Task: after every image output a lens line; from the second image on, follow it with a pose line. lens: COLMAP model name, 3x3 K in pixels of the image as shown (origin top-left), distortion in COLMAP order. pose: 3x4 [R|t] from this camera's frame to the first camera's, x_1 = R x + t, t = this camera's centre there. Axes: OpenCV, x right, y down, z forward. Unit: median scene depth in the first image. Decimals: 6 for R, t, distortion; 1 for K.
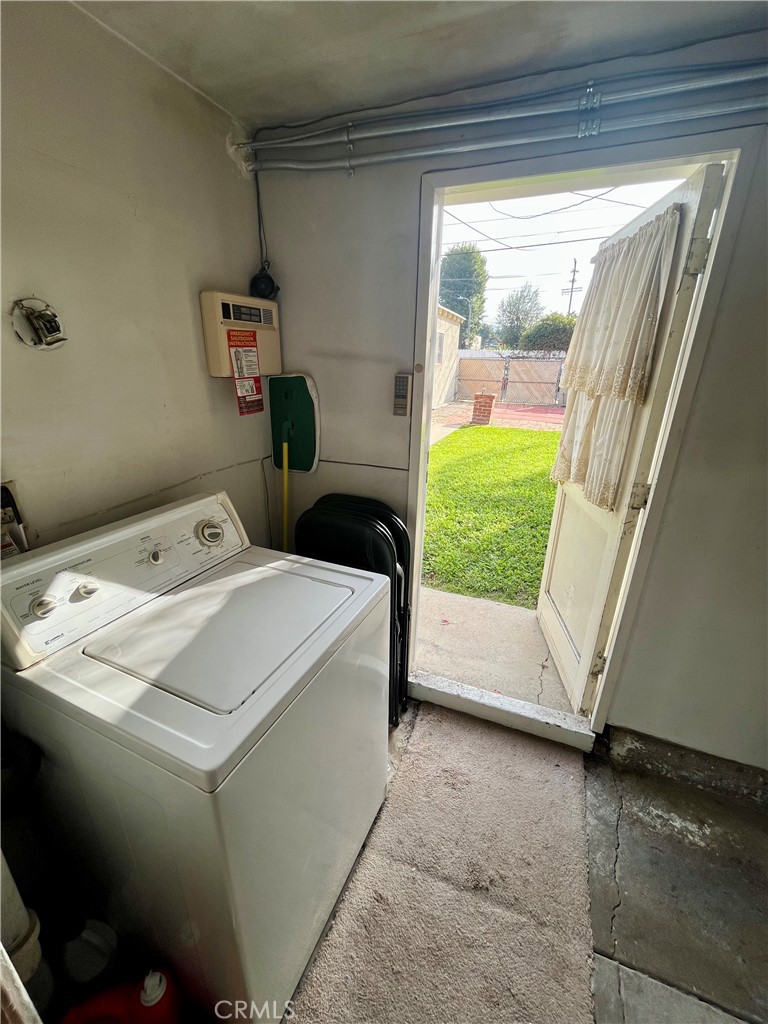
lens RADIAL K [[414.4, 0, 385.0], [0, 414.4, 509.5], [0, 0, 1]] dist [-0.007335, 0.000953]
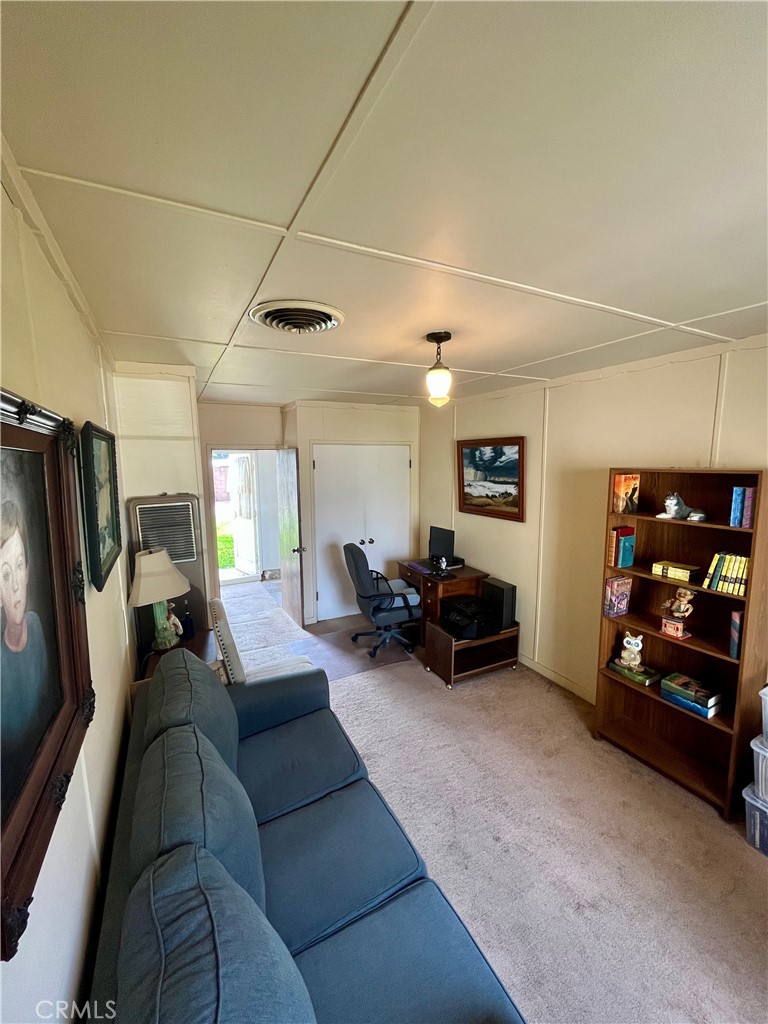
lens RADIAL K [[414.4, 0, 384.4], [0, 414.4, 512.3], [0, 0, 1]] dist [-0.007335, 0.000953]
pose [[0.623690, -0.117762, 0.772750, -1.827490], [0.287924, 0.953689, -0.087049, 0.689696], [-0.726712, 0.276785, 0.628713, -2.633547]]
